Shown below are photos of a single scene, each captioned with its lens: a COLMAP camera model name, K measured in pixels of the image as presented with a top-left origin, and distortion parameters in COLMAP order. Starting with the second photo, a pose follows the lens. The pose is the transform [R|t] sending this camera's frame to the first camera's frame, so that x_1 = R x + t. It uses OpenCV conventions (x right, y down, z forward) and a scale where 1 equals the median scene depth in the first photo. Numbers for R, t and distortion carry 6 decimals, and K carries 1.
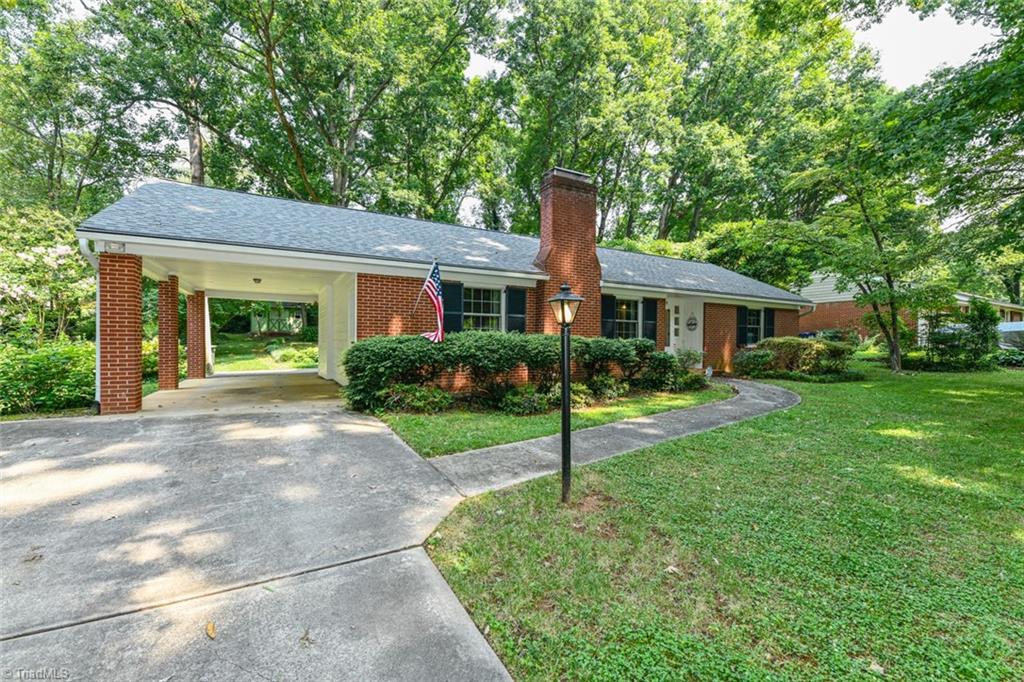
lens RADIAL K [[412.7, 0, 502.3], [0, 412.7, 343.7], [0, 0, 1]] dist [0.008699, -0.002002]
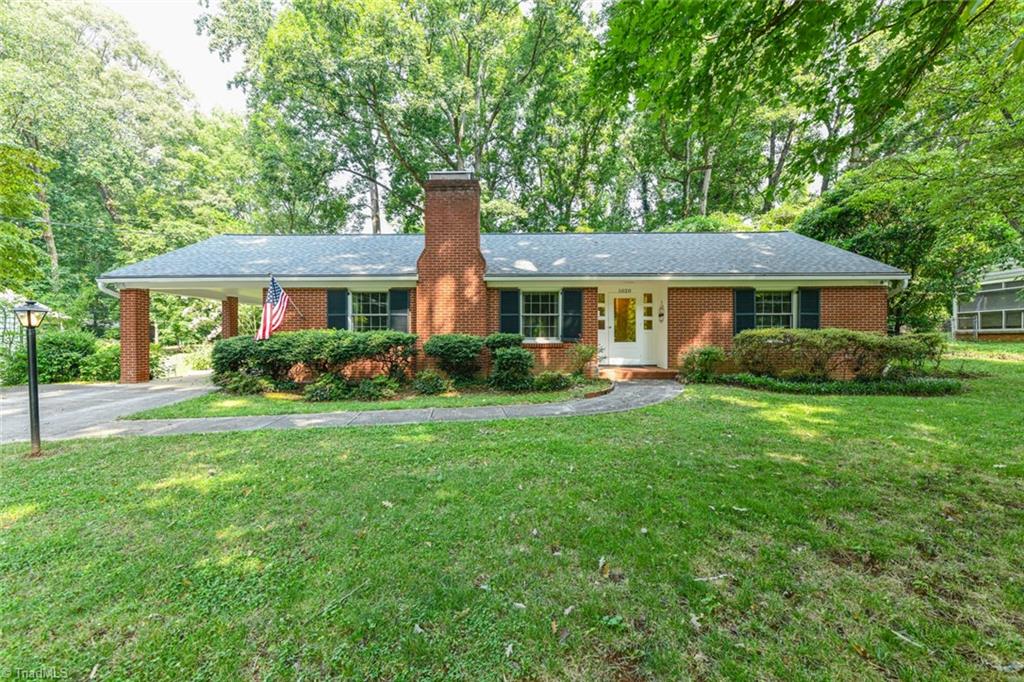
lens RADIAL K [[412.7, 0, 511.6], [0, 412.7, 341.1], [0, 0, 1]] dist [0.008699, -0.002002]
pose [[0.871160, -0.005981, -0.490962, 0.576148], [0.006979, 0.999976, 0.000201, 0.003097], [0.490949, -0.003602, 0.871181, 0.132443]]
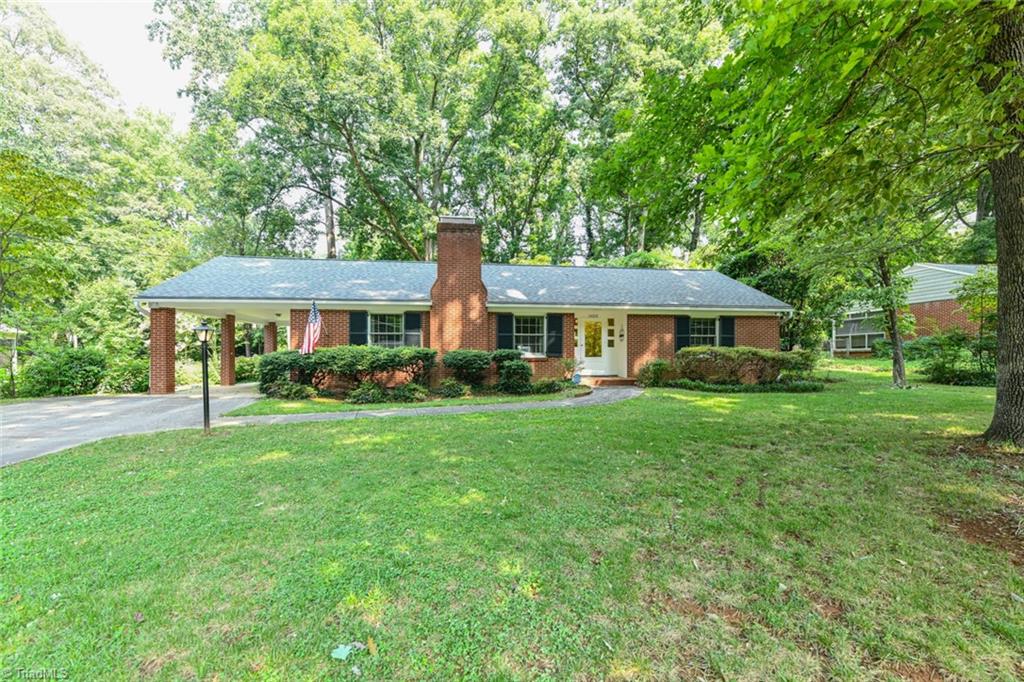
lens RADIAL K [[412.7, 0, 512.9], [0, 412.7, 360.0], [0, 0, 1]] dist [0.008699, -0.002002]
pose [[0.932314, -0.005743, -0.361605, 0.555065], [0.006946, 0.999974, 0.002027, 0.010735], [0.361584, -0.004401, 0.932329, -0.072196]]
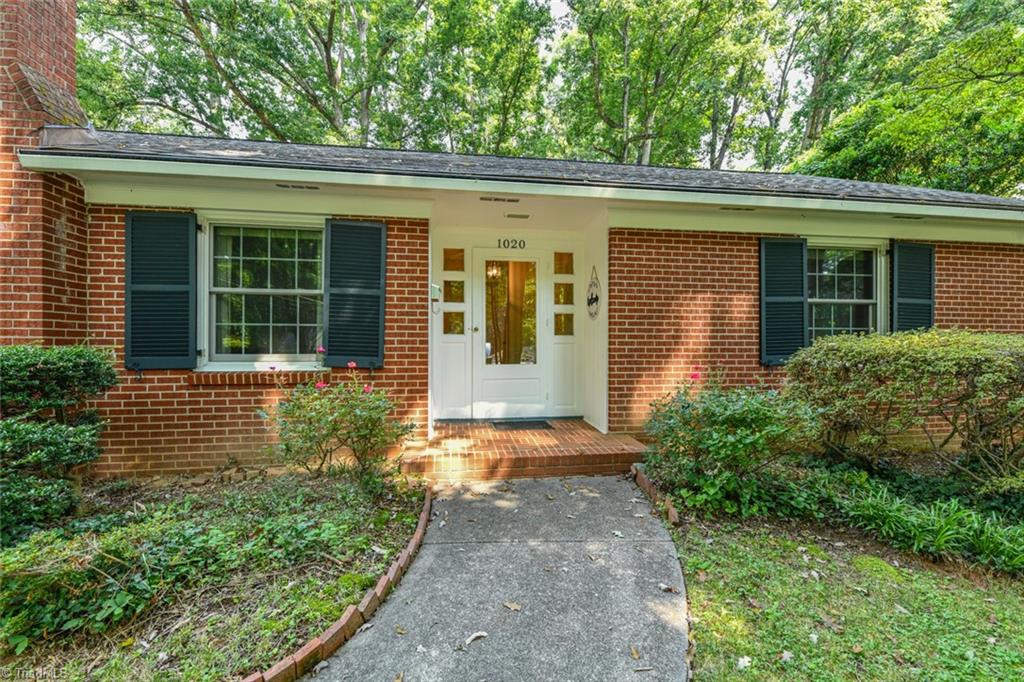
lens RADIAL K [[412.7, 0, 512.7], [0, 412.7, 339.8], [0, 0, 1]] dist [0.008699, -0.002002]
pose [[0.935242, -0.011465, -0.353825, 0.494924], [0.005676, 0.999833, -0.017393, -0.007613], [0.353965, 0.014258, 0.935150, 0.627666]]
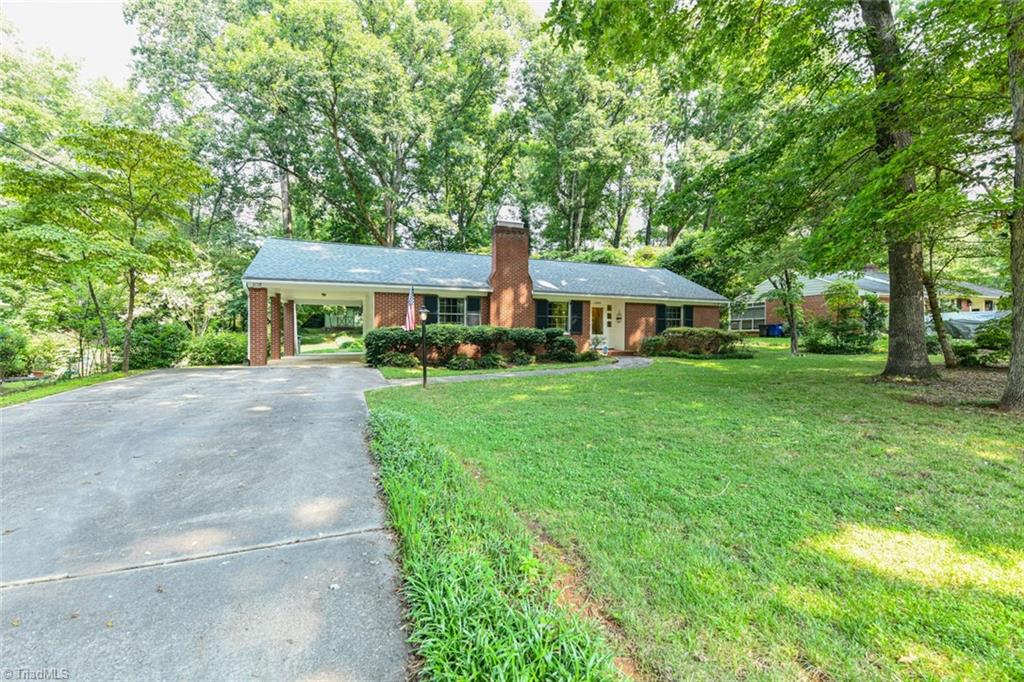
lens RADIAL K [[412.7, 0, 507.4], [0, 412.7, 340.5], [0, 0, 1]] dist [0.008699, -0.002002]
pose [[0.990552, -0.003039, -0.137106, 0.266995], [0.003788, 0.999979, 0.005203, 0.018078], [0.137087, -0.005673, 0.990543, -0.397637]]
